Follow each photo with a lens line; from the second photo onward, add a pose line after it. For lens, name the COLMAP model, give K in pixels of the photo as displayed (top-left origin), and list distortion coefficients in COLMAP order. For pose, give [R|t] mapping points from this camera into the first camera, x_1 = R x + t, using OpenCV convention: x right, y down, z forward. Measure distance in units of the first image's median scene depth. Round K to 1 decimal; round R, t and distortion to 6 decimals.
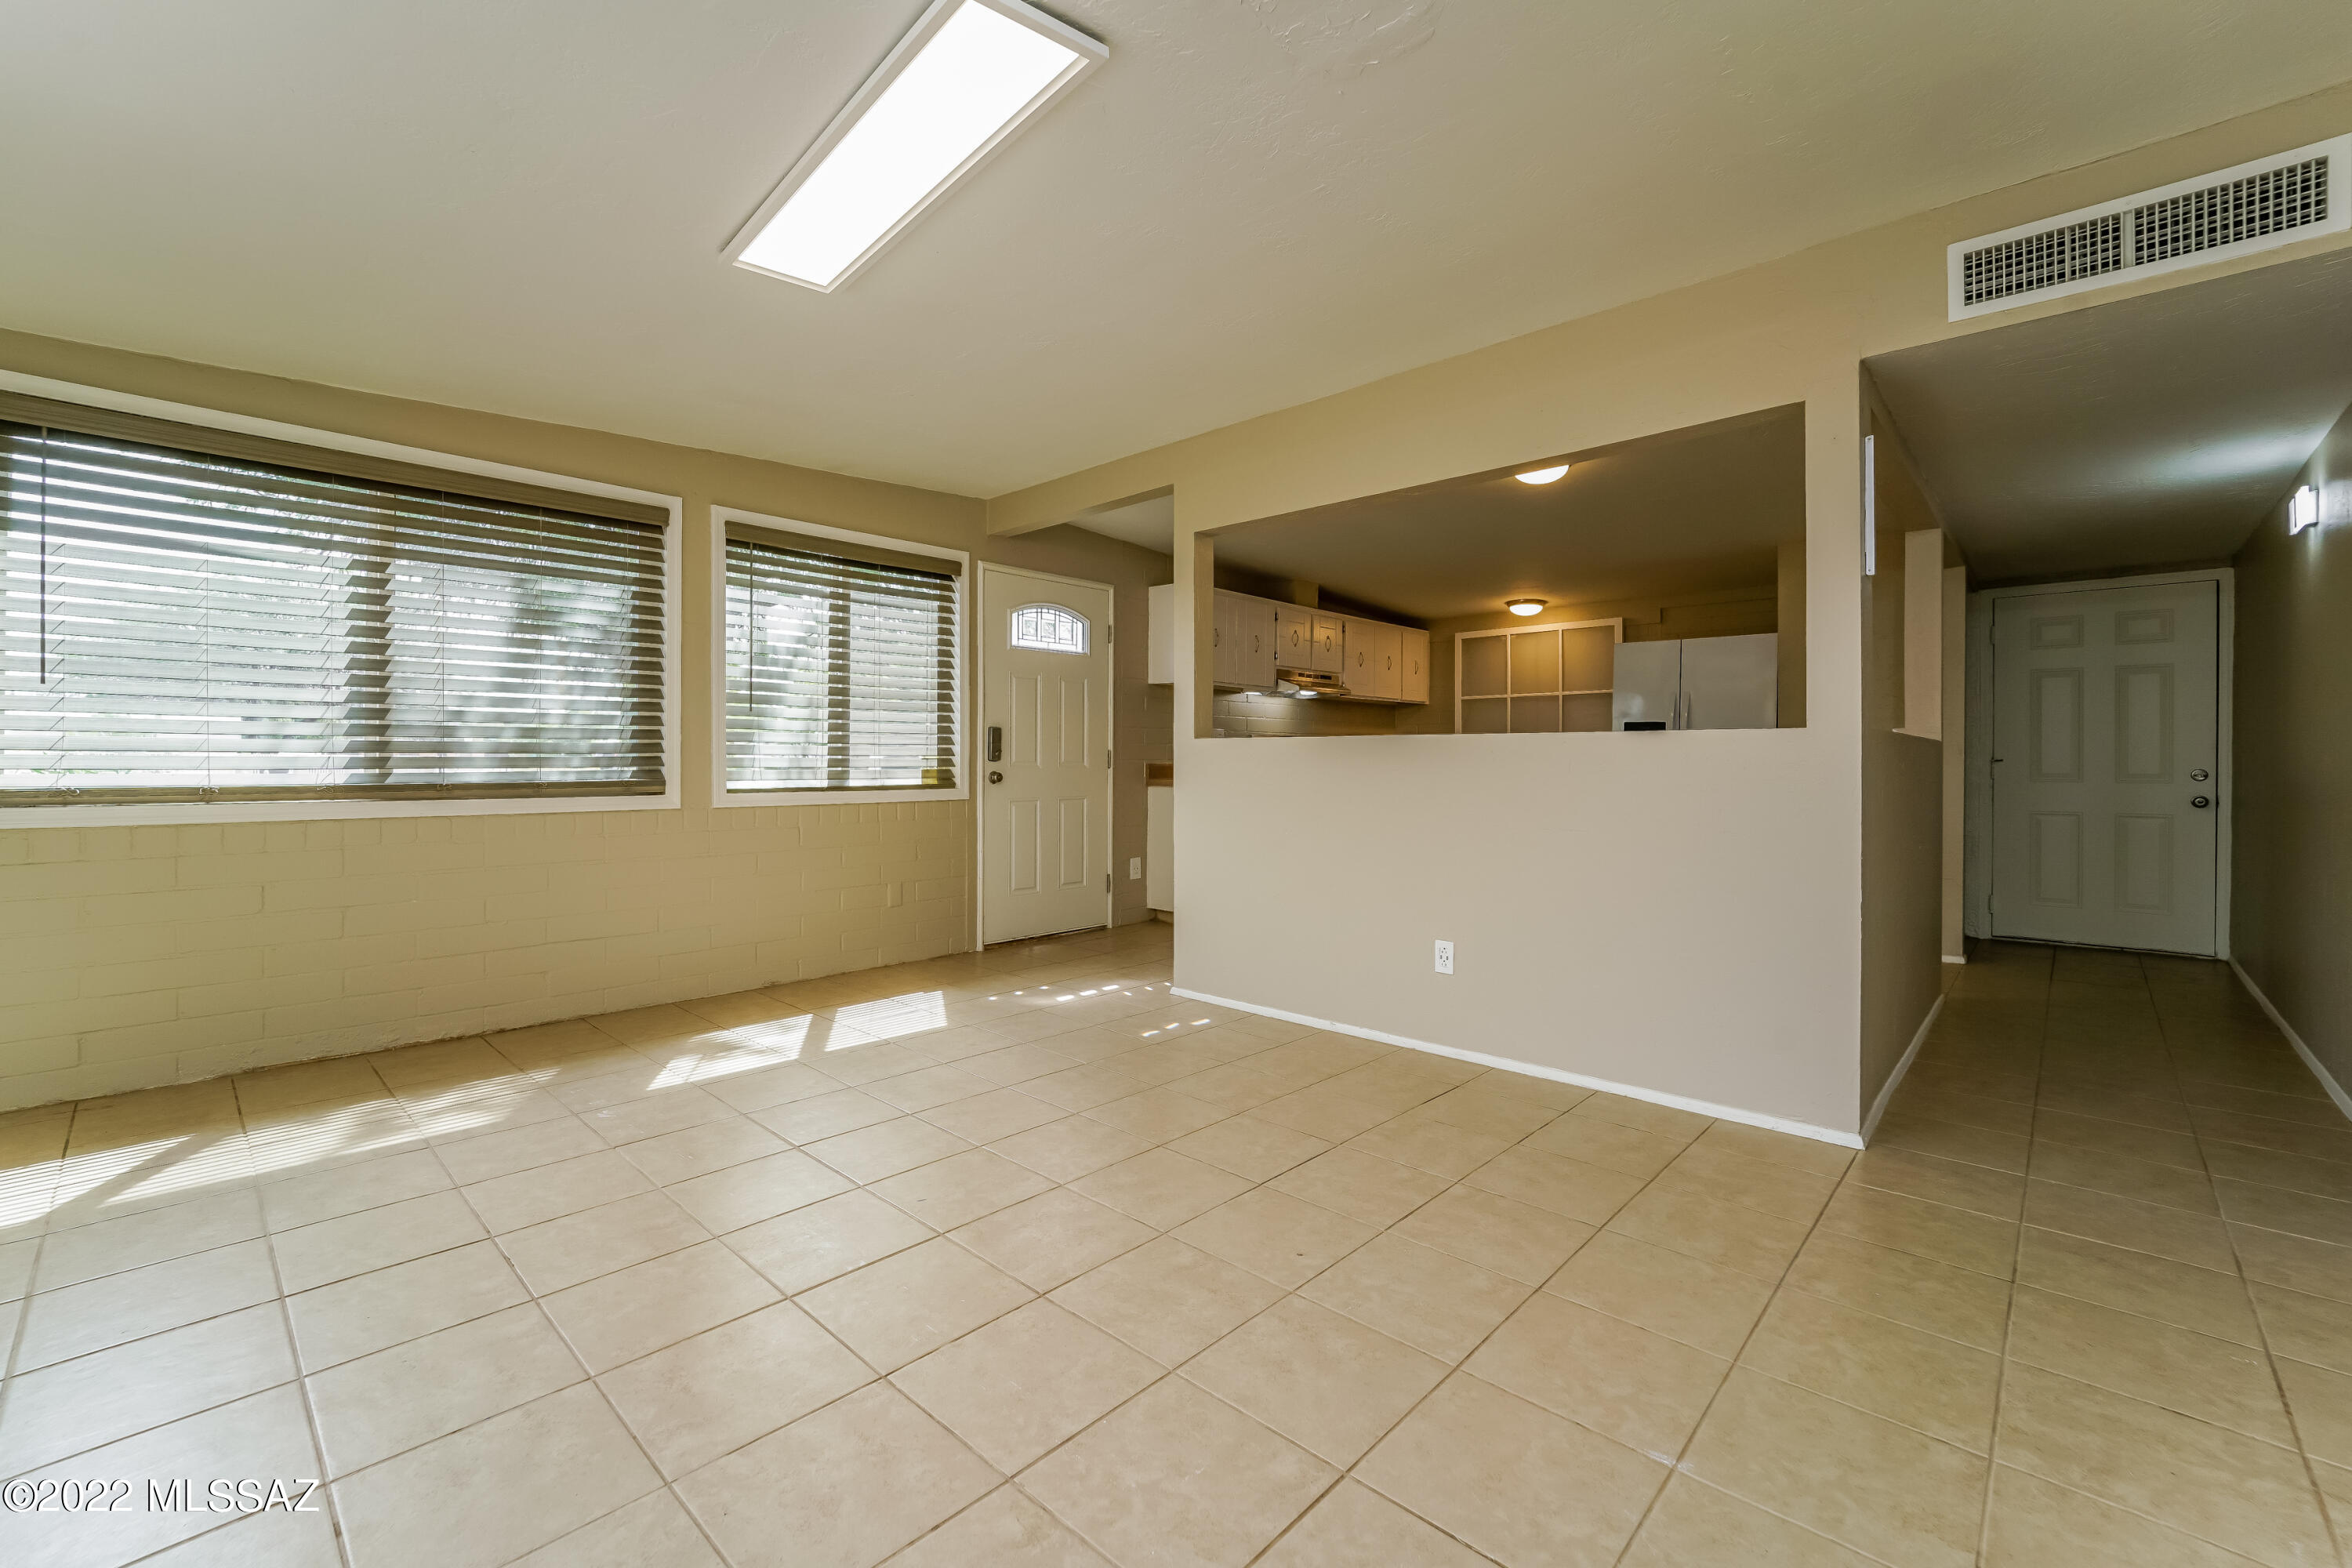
lens RADIAL K [[966.6, 0, 1164.9], [0, 966.6, 762.5], [0, 0, 1]] dist [-0.007217, -0.000475]
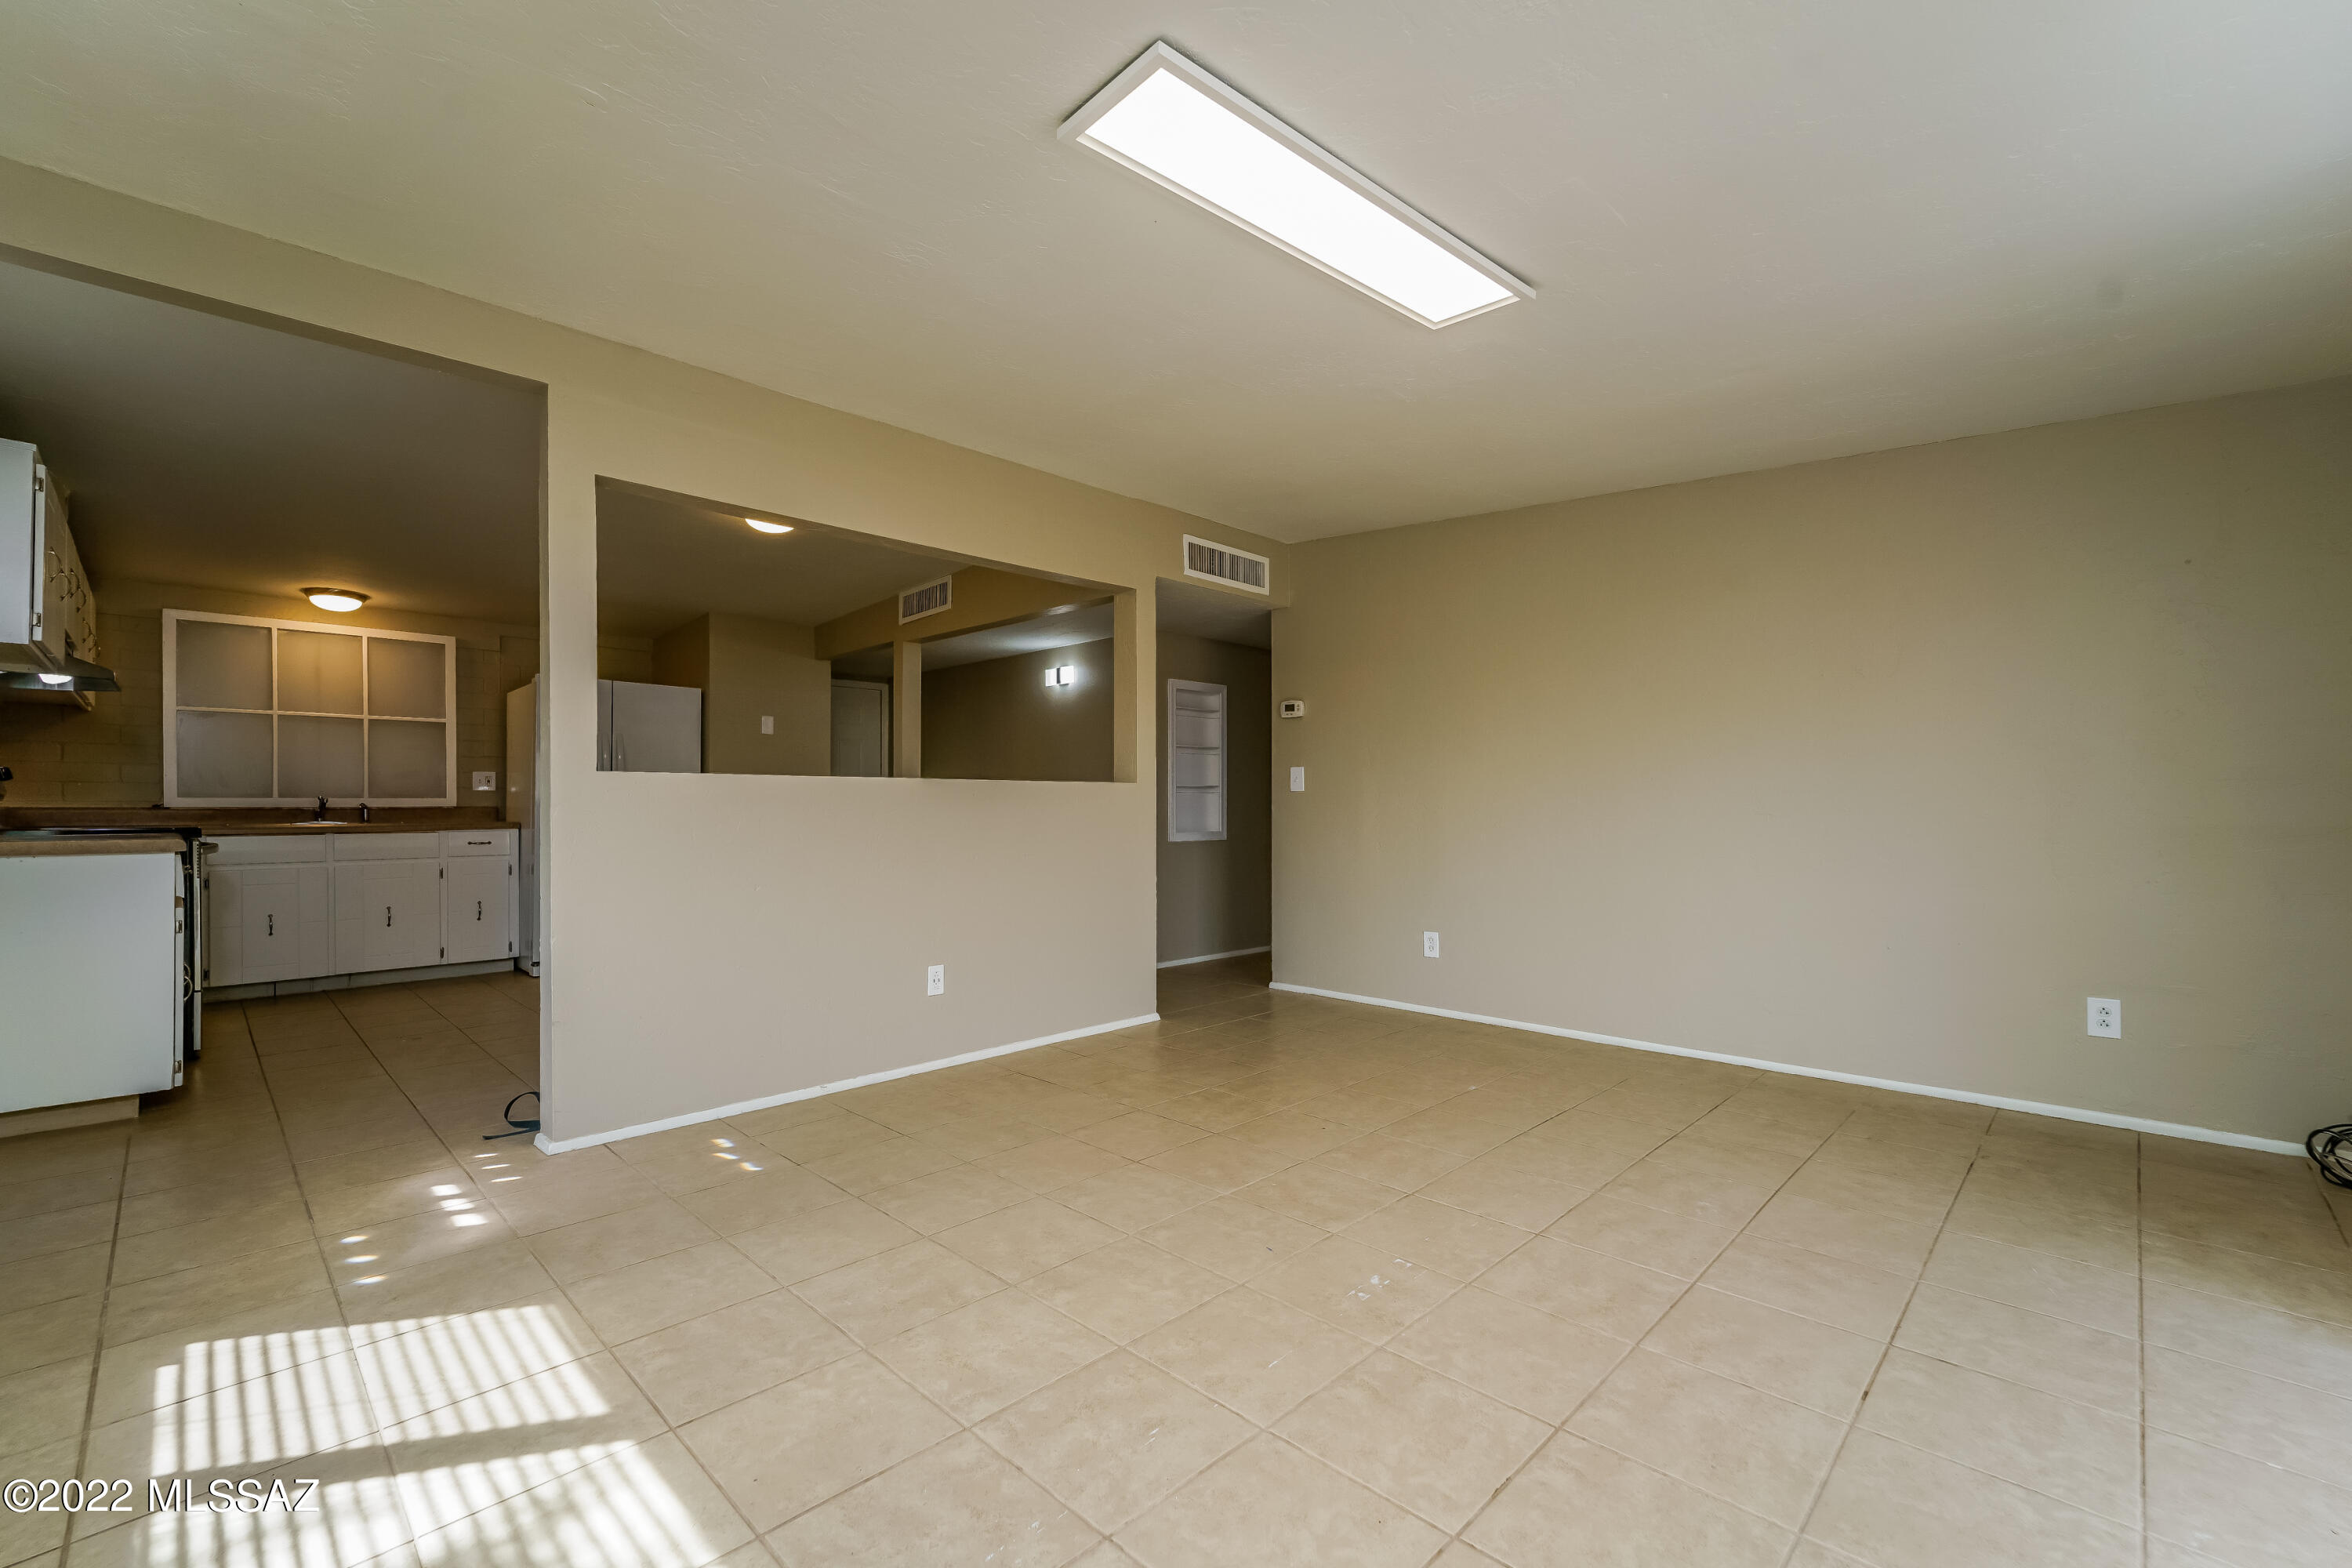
lens RADIAL K [[966.6, 0, 1171.2], [0, 966.6, 803.5], [0, 0, 1]] dist [-0.007217, -0.000475]
pose [[0.029448, -0.002722, 0.999563, -0.803779], [0.001190, 0.999996, 0.002688, -0.003028], [-0.999566, 0.001111, 0.029451, 0.695365]]
